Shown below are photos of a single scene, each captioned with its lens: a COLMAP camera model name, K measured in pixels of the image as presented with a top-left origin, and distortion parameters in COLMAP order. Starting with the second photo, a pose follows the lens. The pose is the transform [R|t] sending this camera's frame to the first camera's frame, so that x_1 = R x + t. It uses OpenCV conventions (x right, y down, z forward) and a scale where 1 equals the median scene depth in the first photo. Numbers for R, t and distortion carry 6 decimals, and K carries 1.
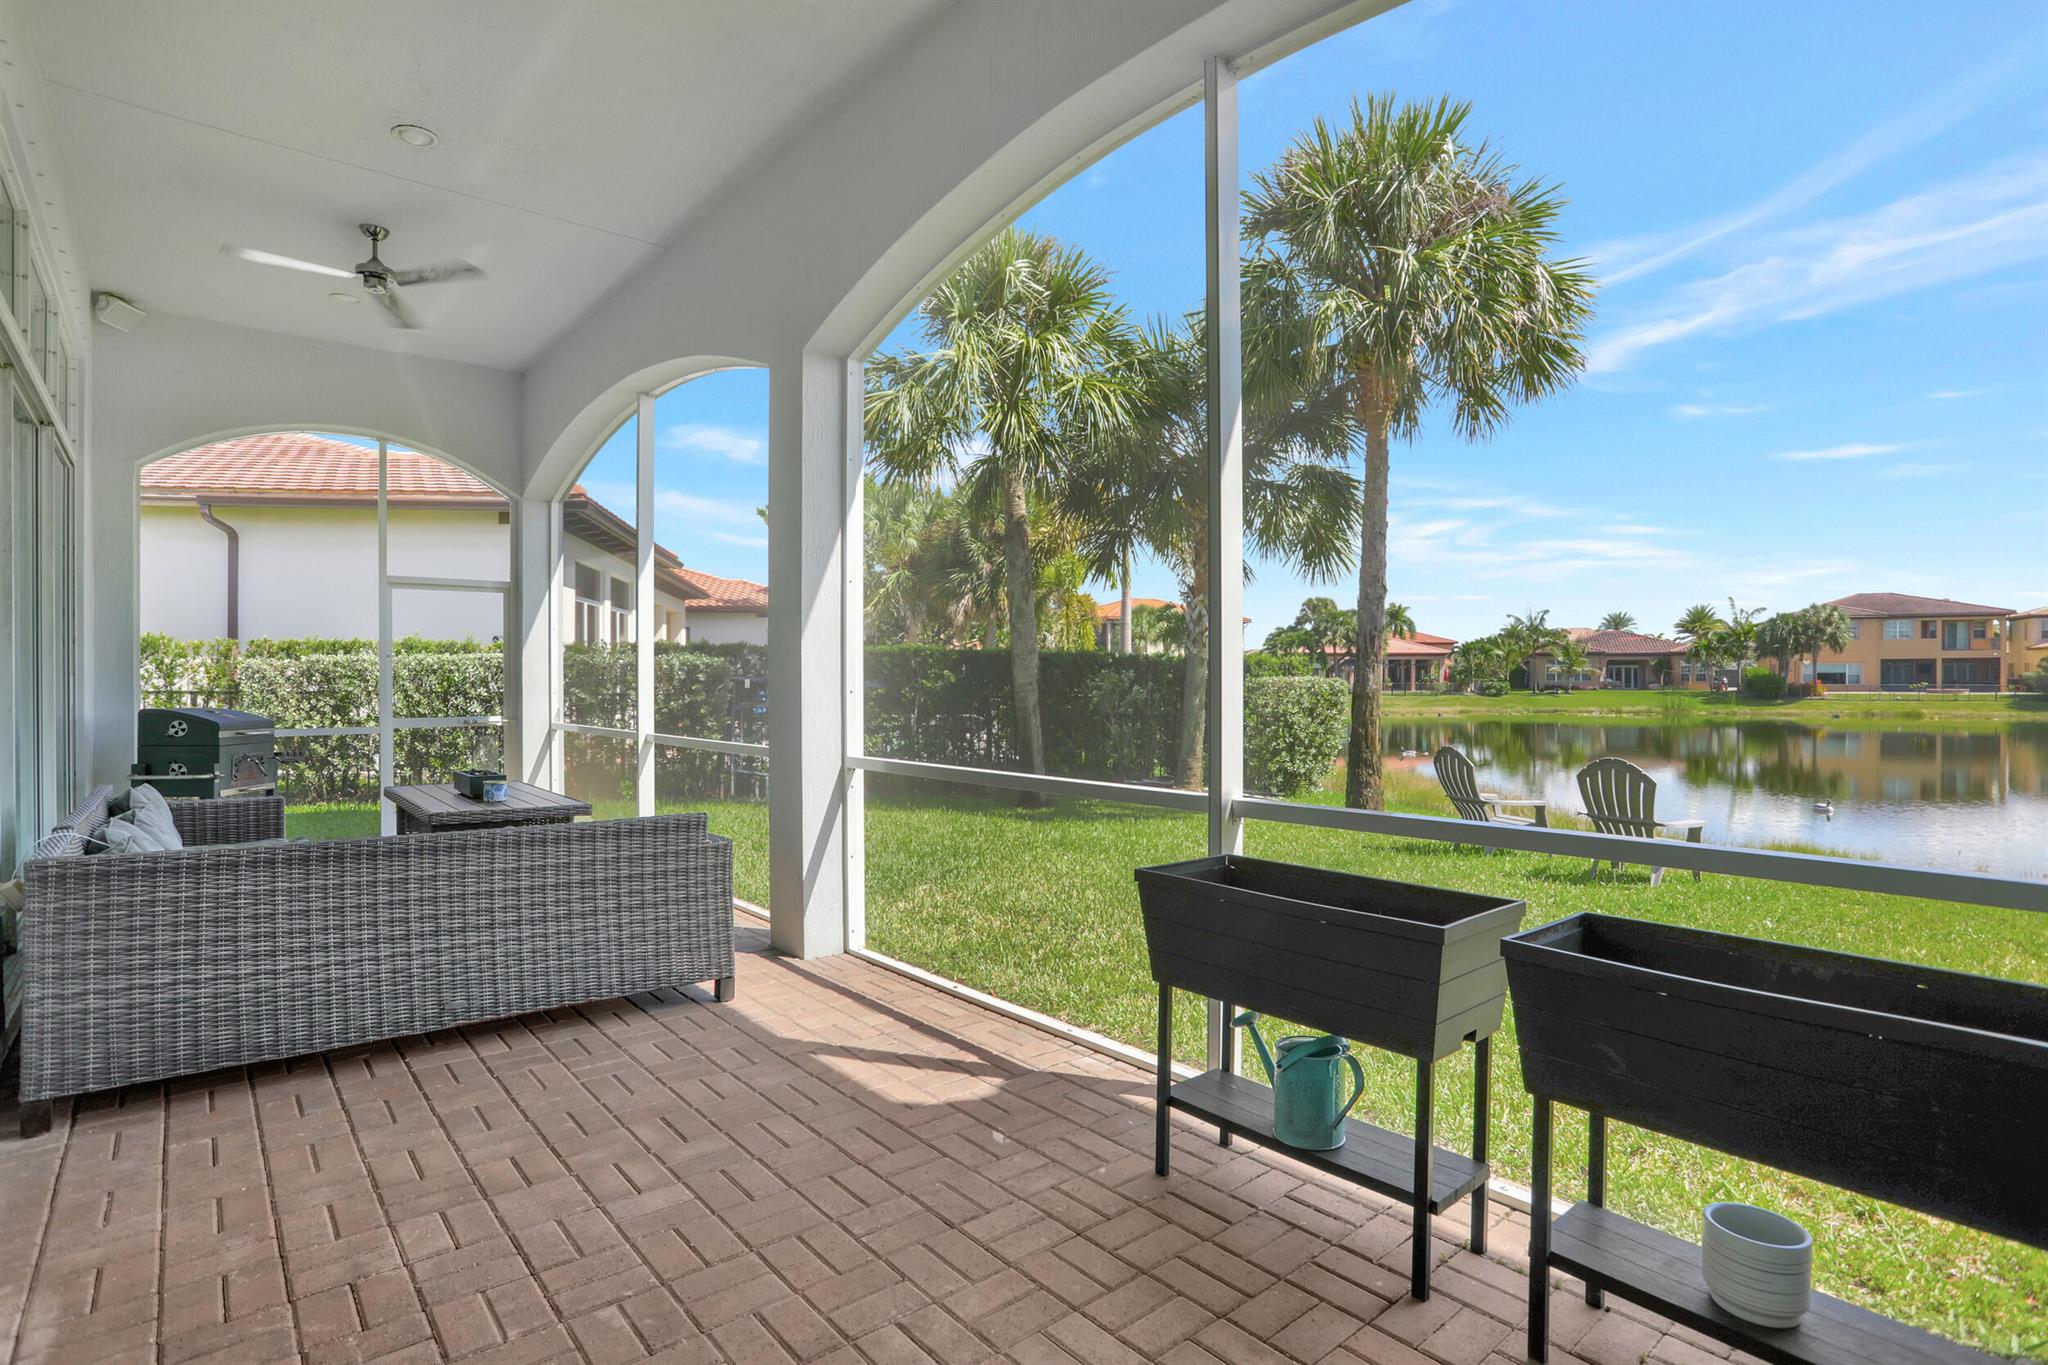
lens RADIAL K [[1015.0, 0, 1010.0], [0, 1015.0, 664.0], [0, 0, 1]] dist [-0.047911, 0.020683]
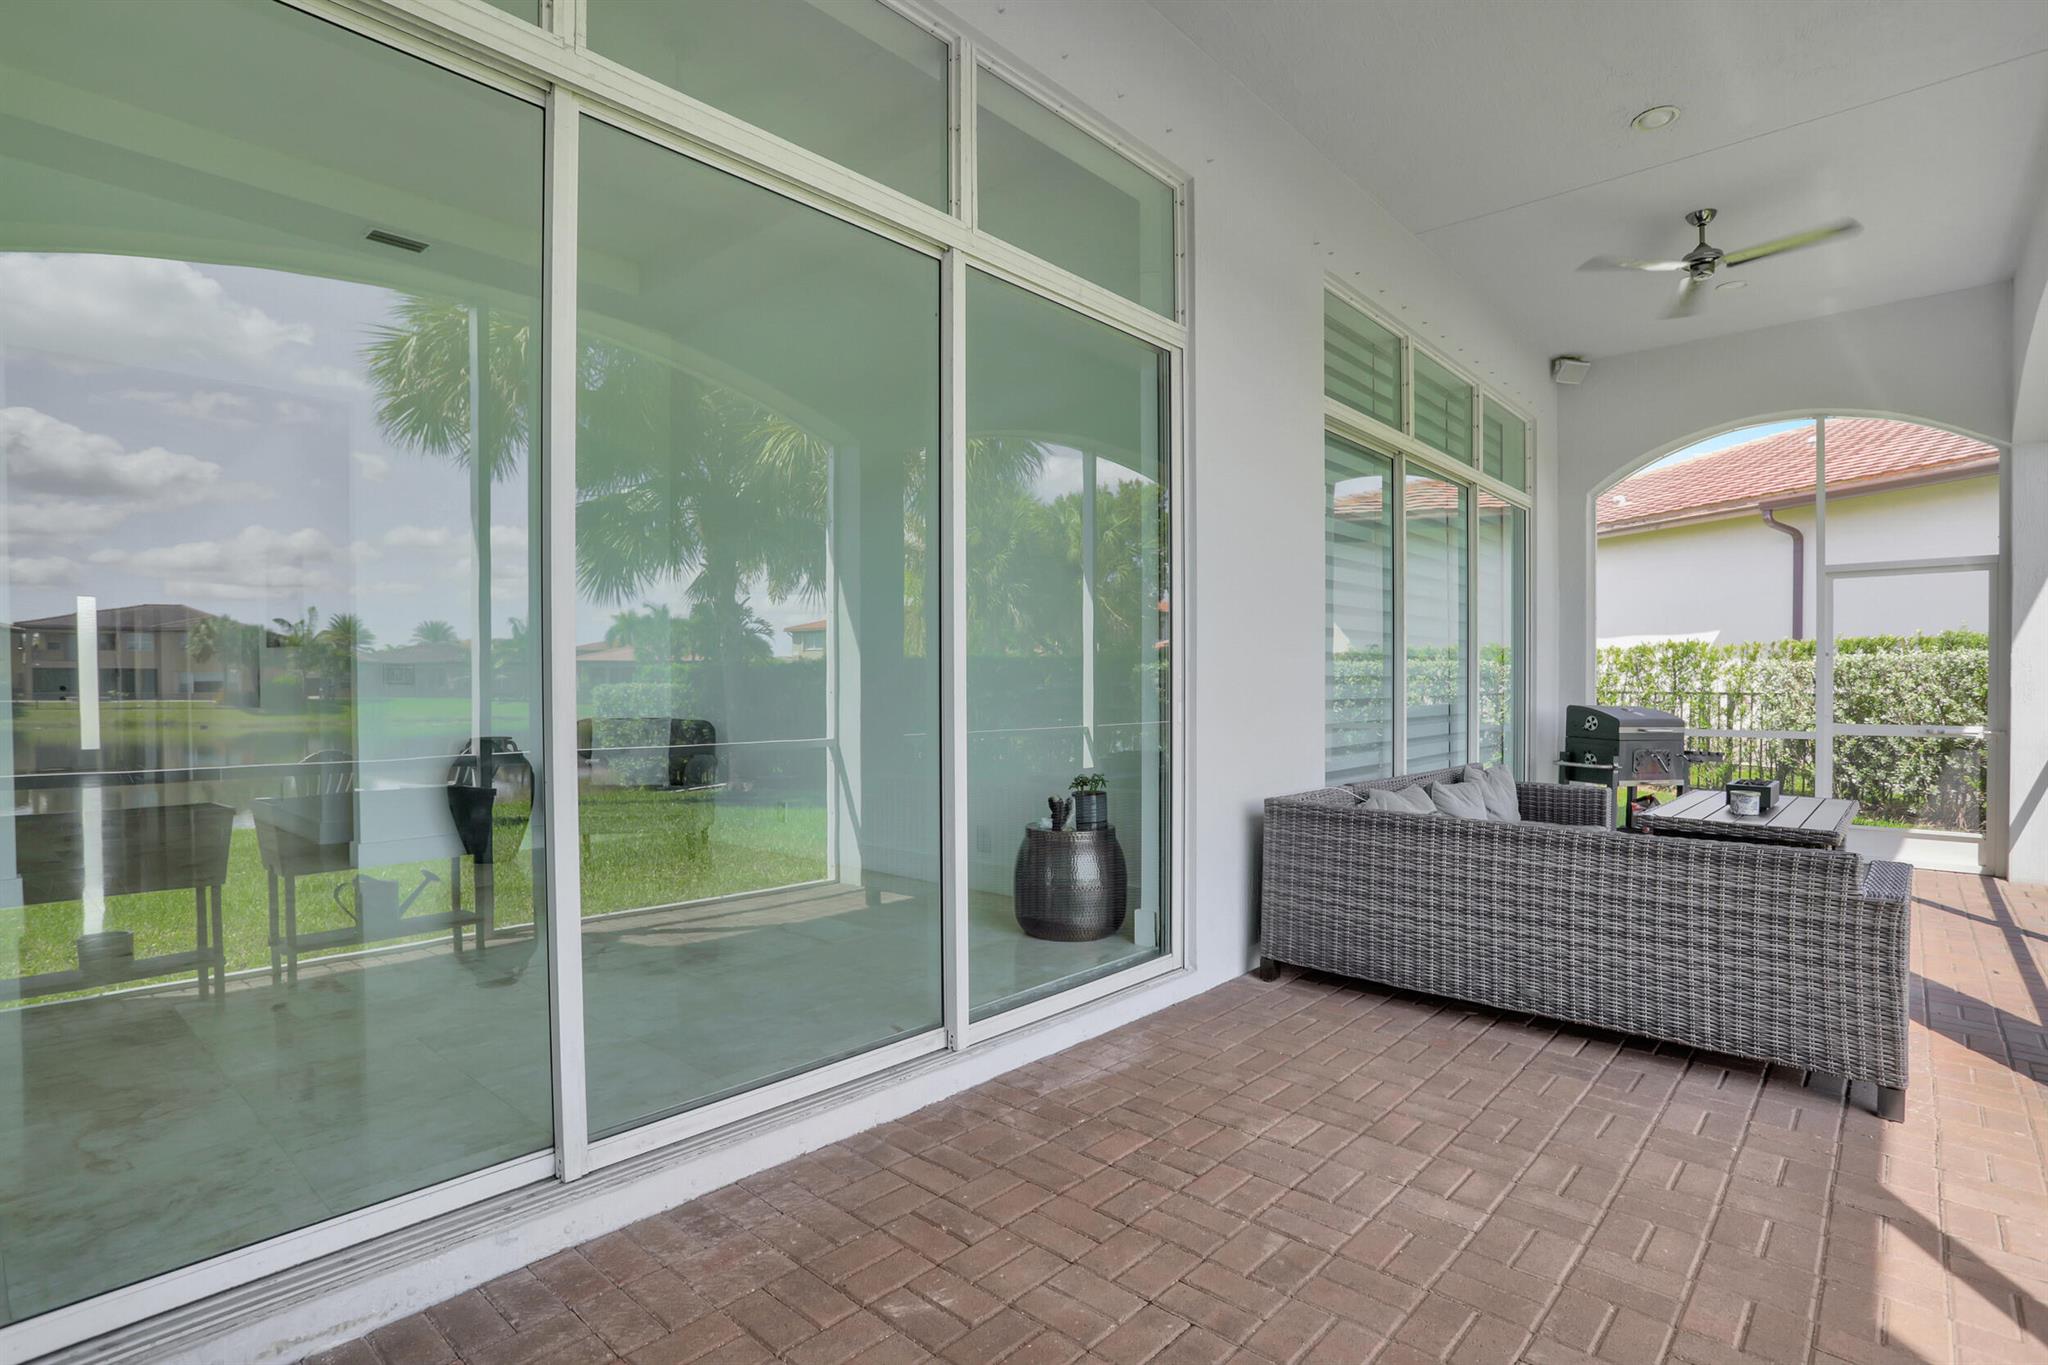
lens RADIAL K [[1015.0, 0, 1012.0], [0, 1015.0, 702.7], [0, 0, 1]] dist [-0.047911, 0.020683]
pose [[0.140499, 0.019192, -0.989895, 0.239423], [0.016055, 0.999636, 0.021659, 0.006216], [0.989951, -0.018936, 0.140140, 0.201847]]
